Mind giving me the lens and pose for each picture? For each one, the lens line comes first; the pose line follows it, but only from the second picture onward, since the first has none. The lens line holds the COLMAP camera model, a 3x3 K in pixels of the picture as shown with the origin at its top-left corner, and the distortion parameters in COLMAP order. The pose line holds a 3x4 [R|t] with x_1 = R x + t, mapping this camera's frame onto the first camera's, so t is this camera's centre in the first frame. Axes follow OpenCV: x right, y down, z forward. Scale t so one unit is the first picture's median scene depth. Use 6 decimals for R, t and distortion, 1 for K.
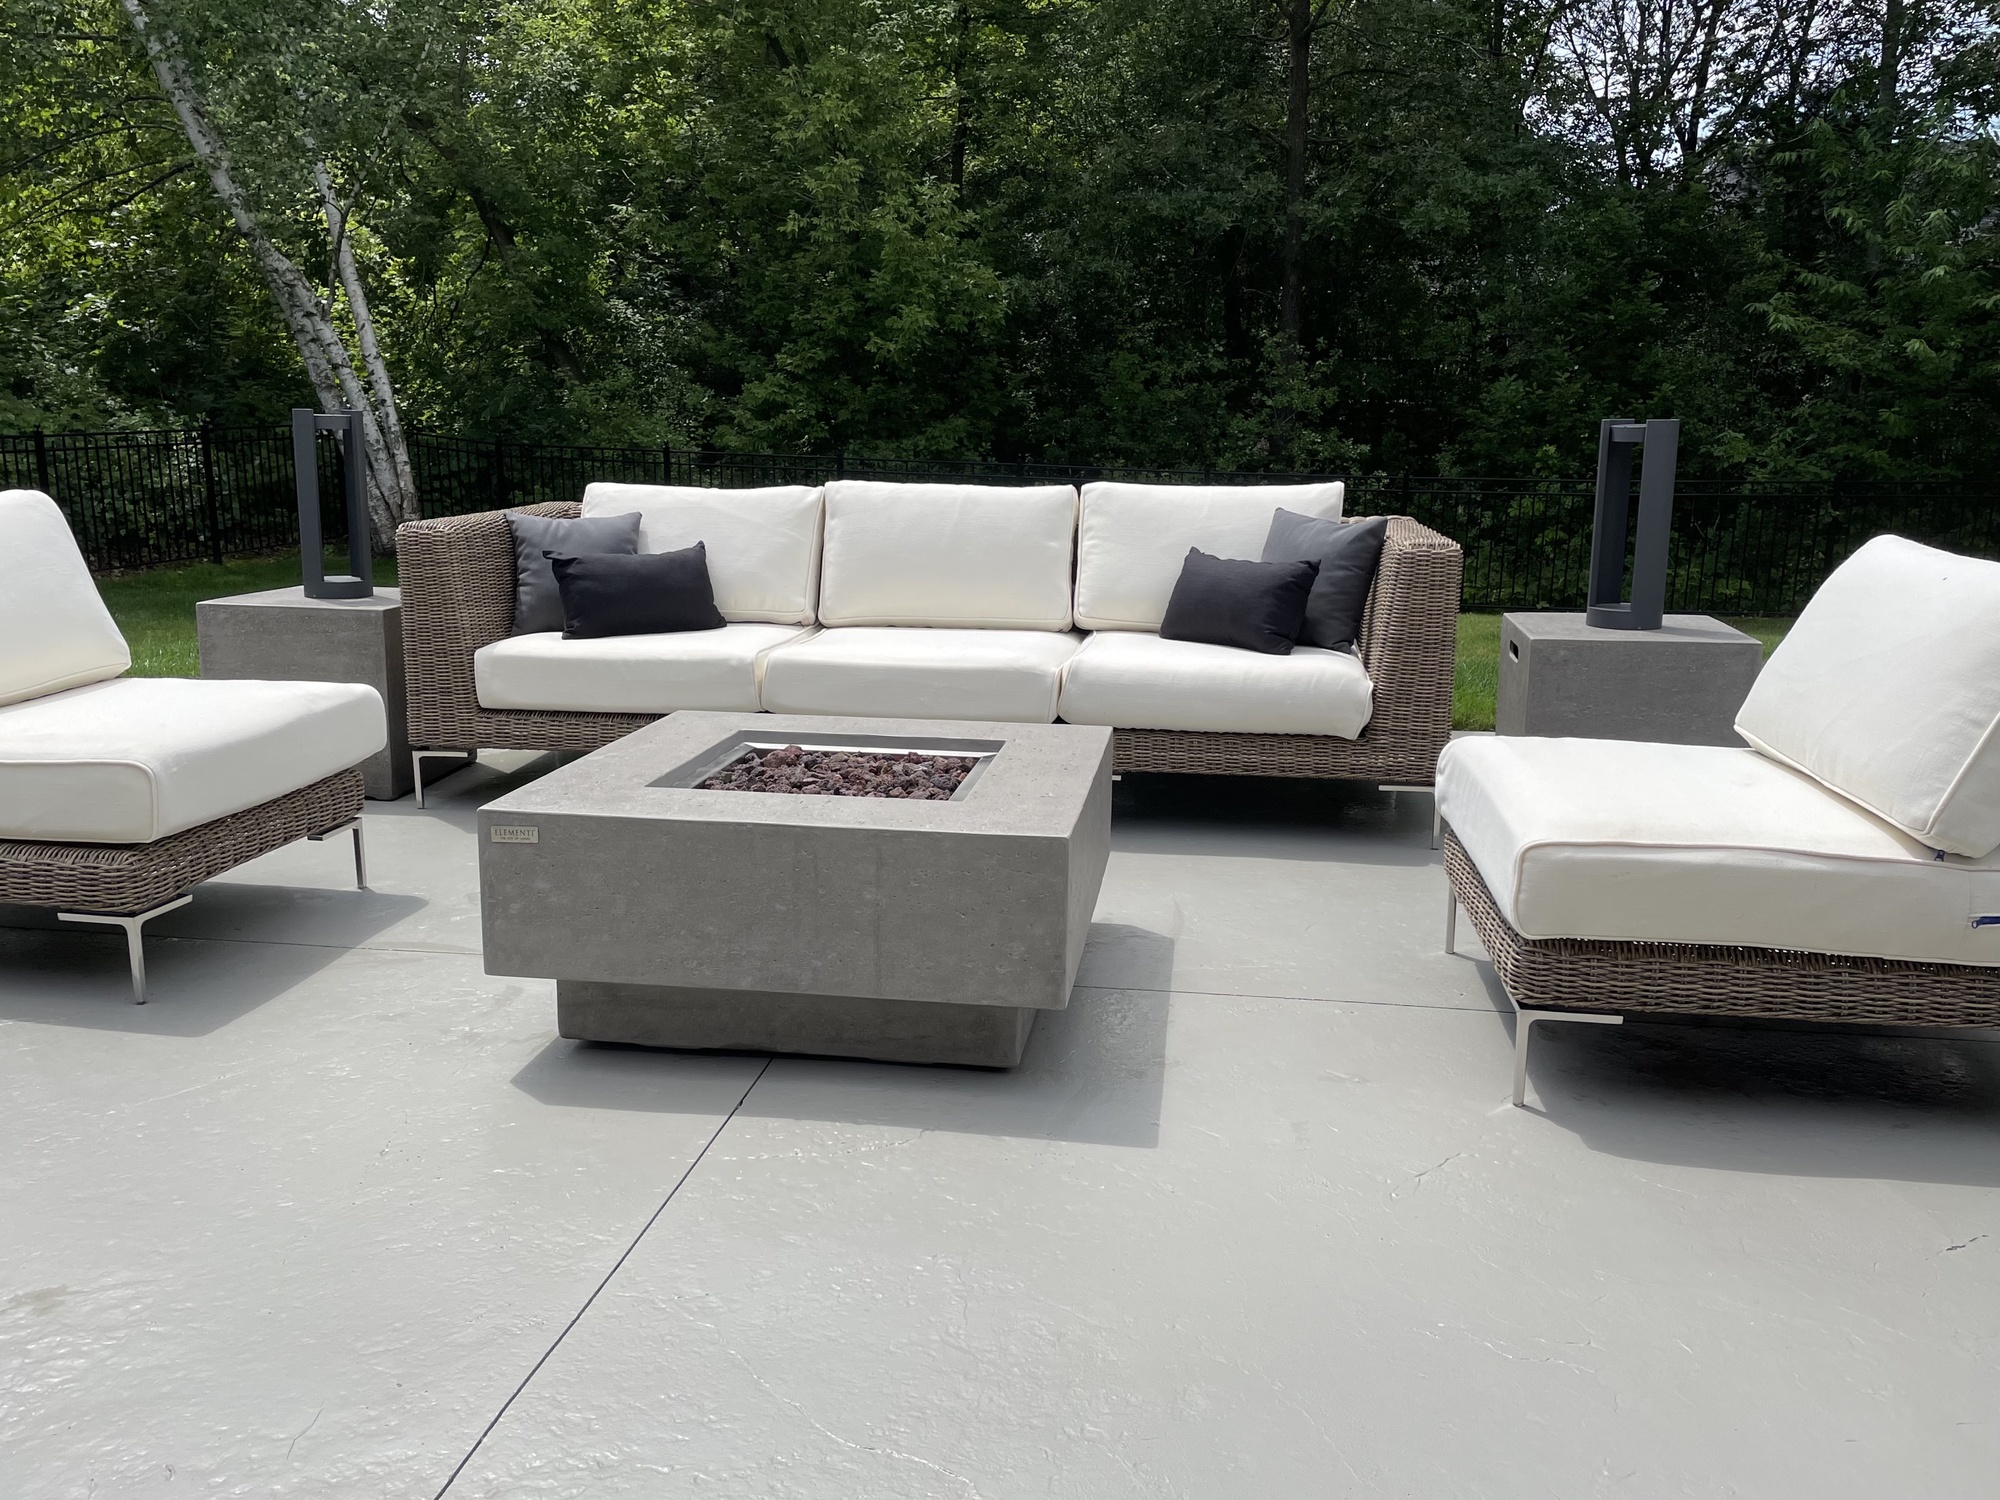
lens RADIAL K [[1612.9, 0, 1005.5], [0, 1612.9, 743.0], [0, 0, 1]] dist [0.091837, -0.118848]
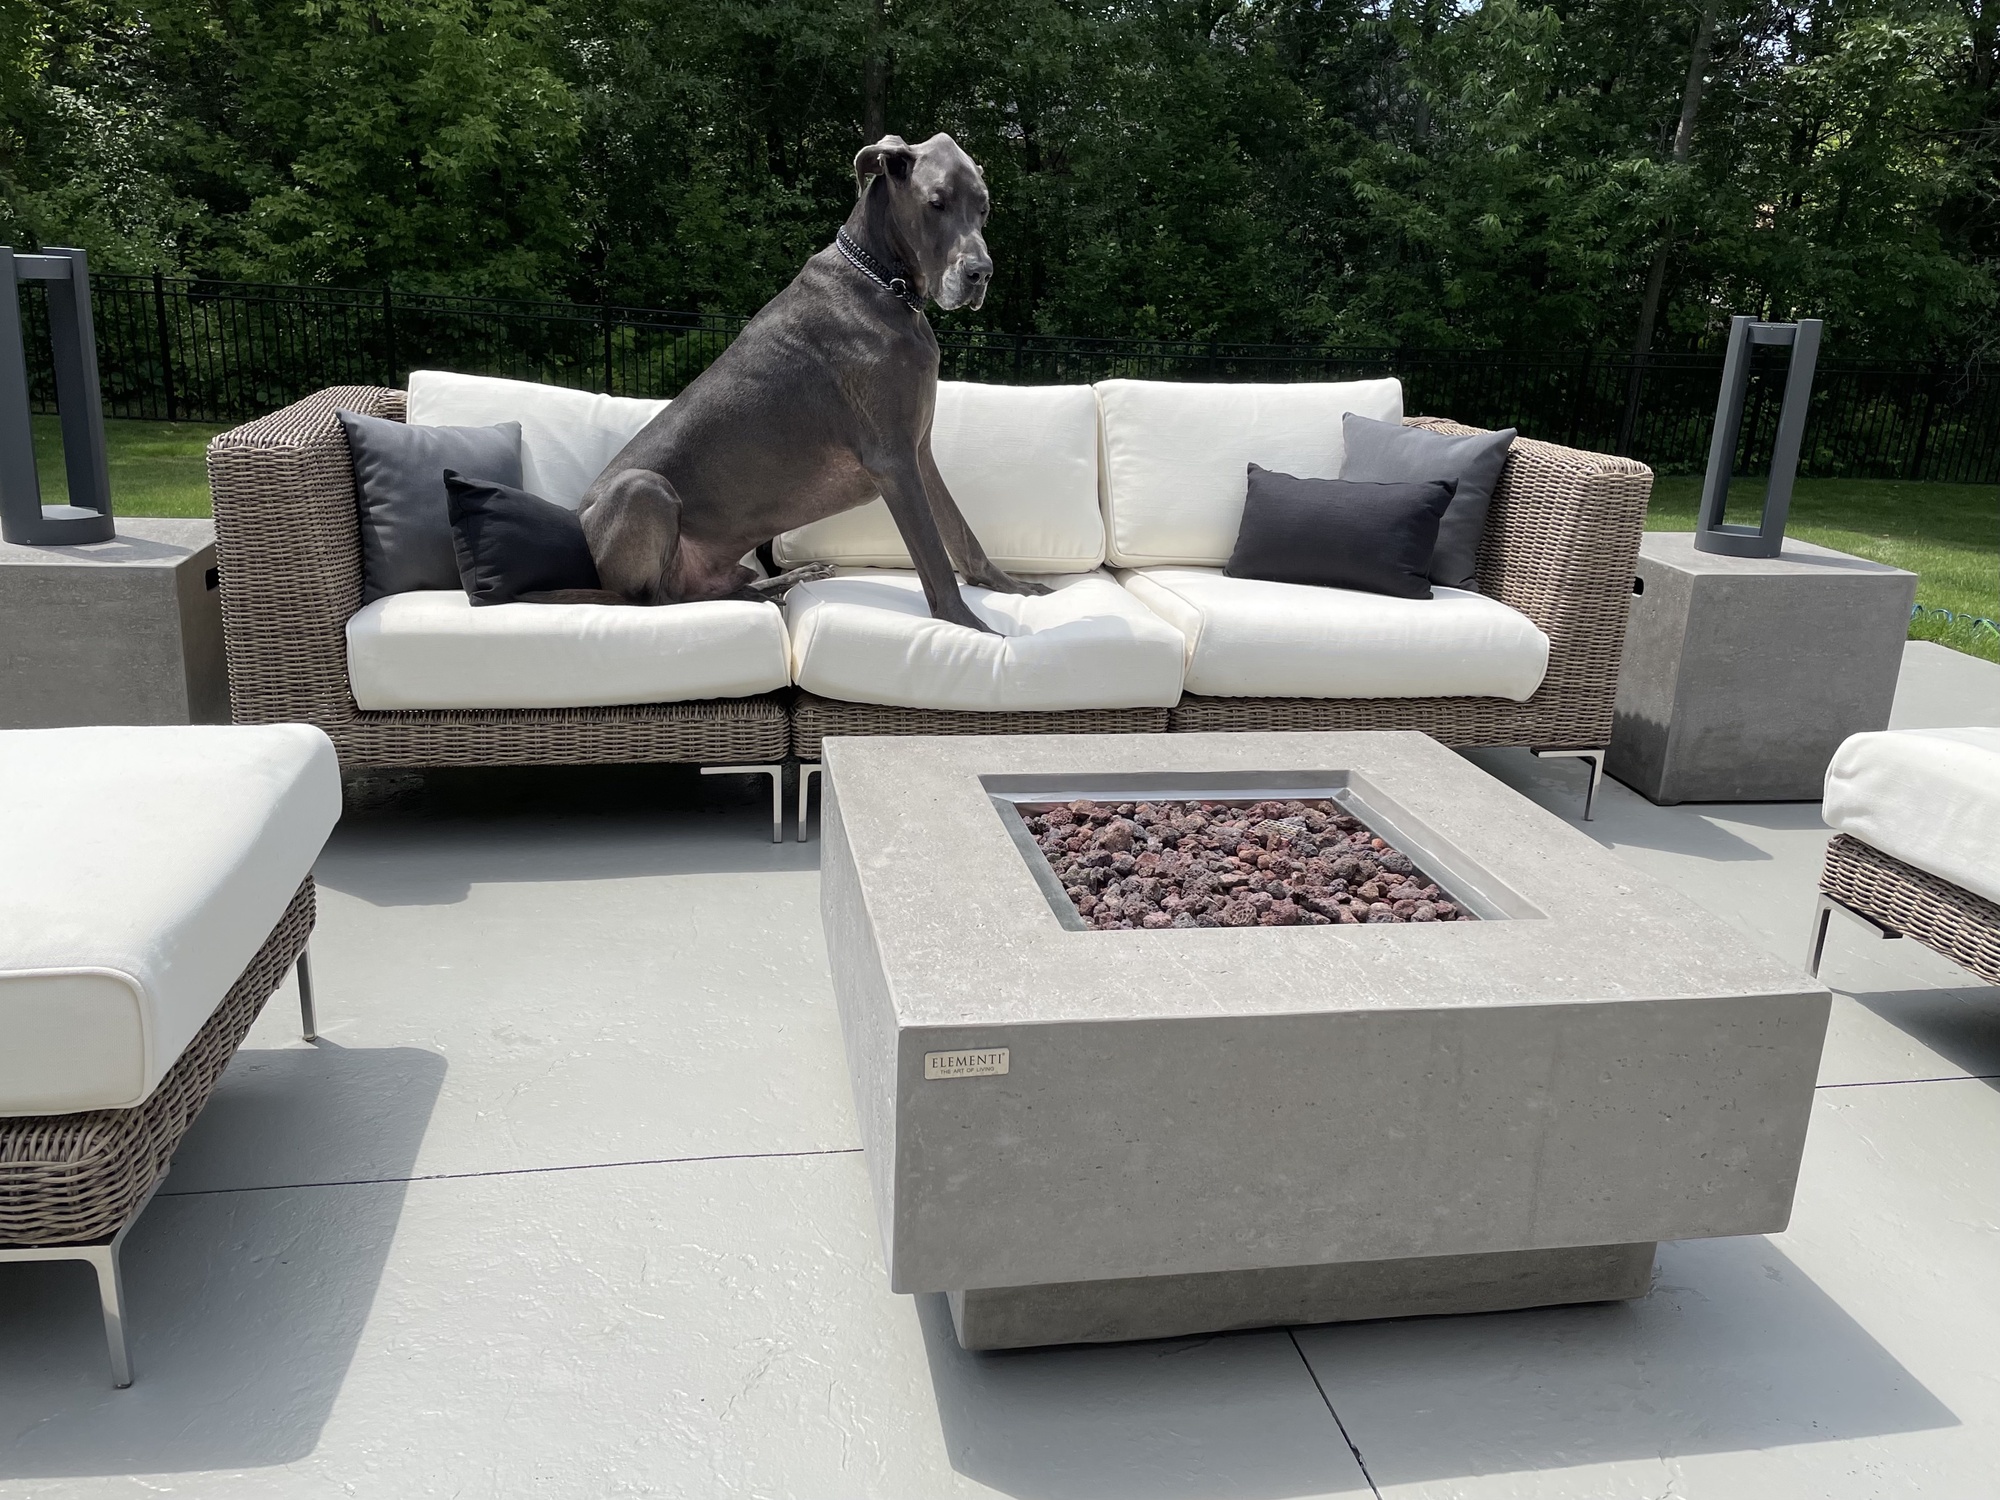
lens RADIAL K [[1569.0, 0, 1008.3], [0, 1569.0, 739.6], [0, 0, 1]] dist [0.082274, -0.110929]
pose [[0.945421, -0.061688, 0.319958, -0.082937], [0.029422, 0.994067, 0.104718, -0.021040], [-0.324519, -0.089589, 0.941627, 0.086542]]
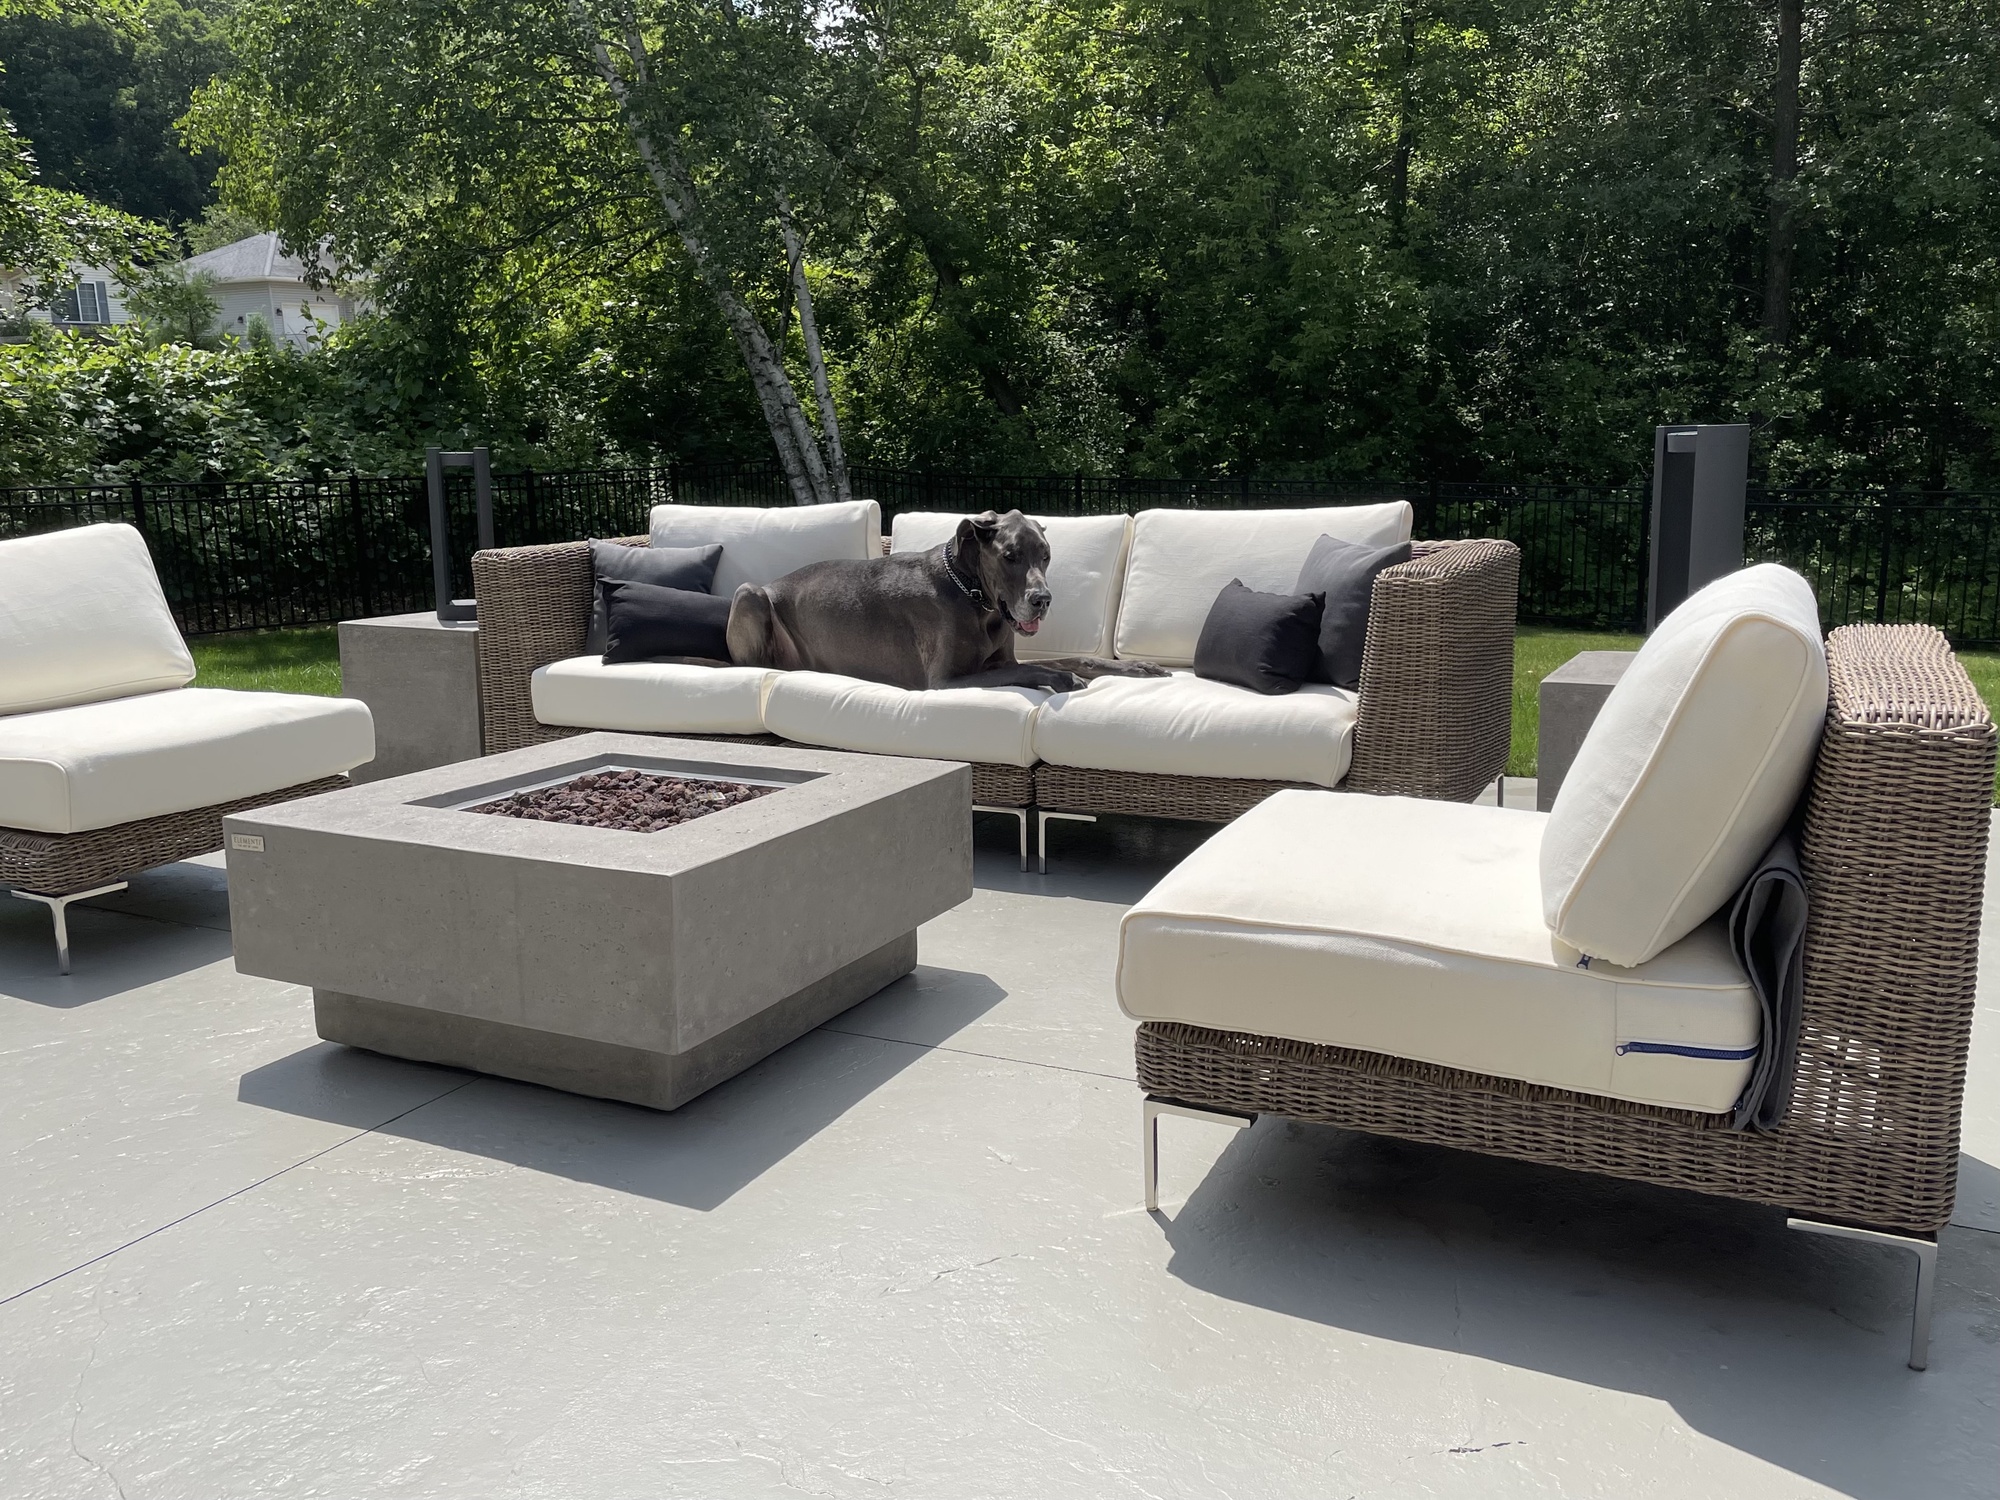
lens RADIAL K [[1645.2, 0, 1014.1], [0, 1645.2, 719.2], [0, 0, 1]] dist [0.093231, -0.130480]
pose [[0.947809, 0.030381, -0.317389, 0.094439], [-0.040173, 0.998896, -0.024352, -0.003347], [0.316299, 0.035831, 0.947983, 0.021149]]
